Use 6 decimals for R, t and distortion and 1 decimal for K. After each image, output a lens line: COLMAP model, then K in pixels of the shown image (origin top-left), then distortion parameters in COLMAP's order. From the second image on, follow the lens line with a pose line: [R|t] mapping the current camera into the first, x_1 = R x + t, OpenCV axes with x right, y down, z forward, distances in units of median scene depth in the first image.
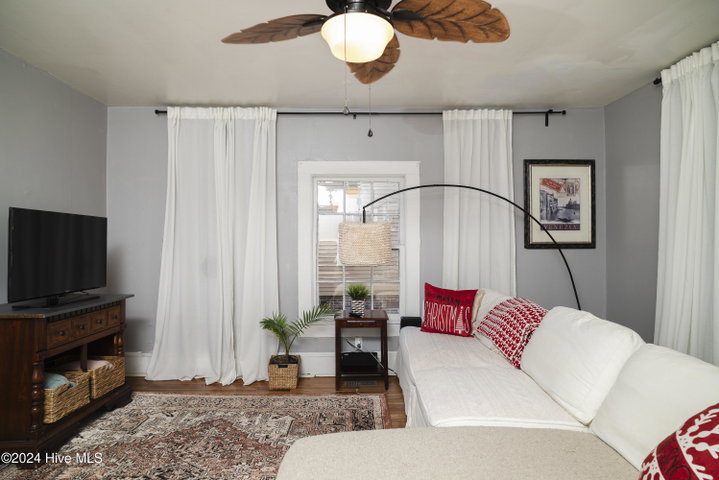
lens RADIAL K [[430.9, 0, 359.5], [0, 430.9, 240.0], [0, 0, 1]] dist [-0.005453, 0.001711]
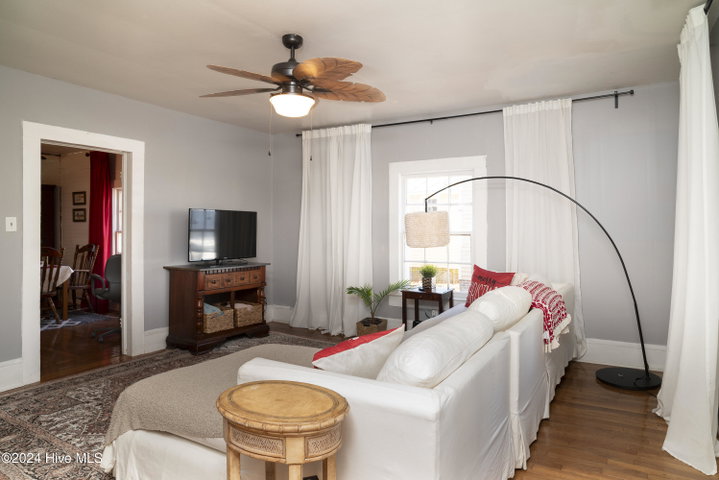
lens RADIAL K [[425.4, 0, 360.0], [0, 425.4, 223.0], [0, 0, 1]] dist [0.000823, 0.000617]
pose [[0.870145, -0.004021, -0.492779, 0.415603], [-0.003110, 0.999902, -0.013651, 0.006753], [0.492786, 0.013411, 0.870047, -0.109616]]
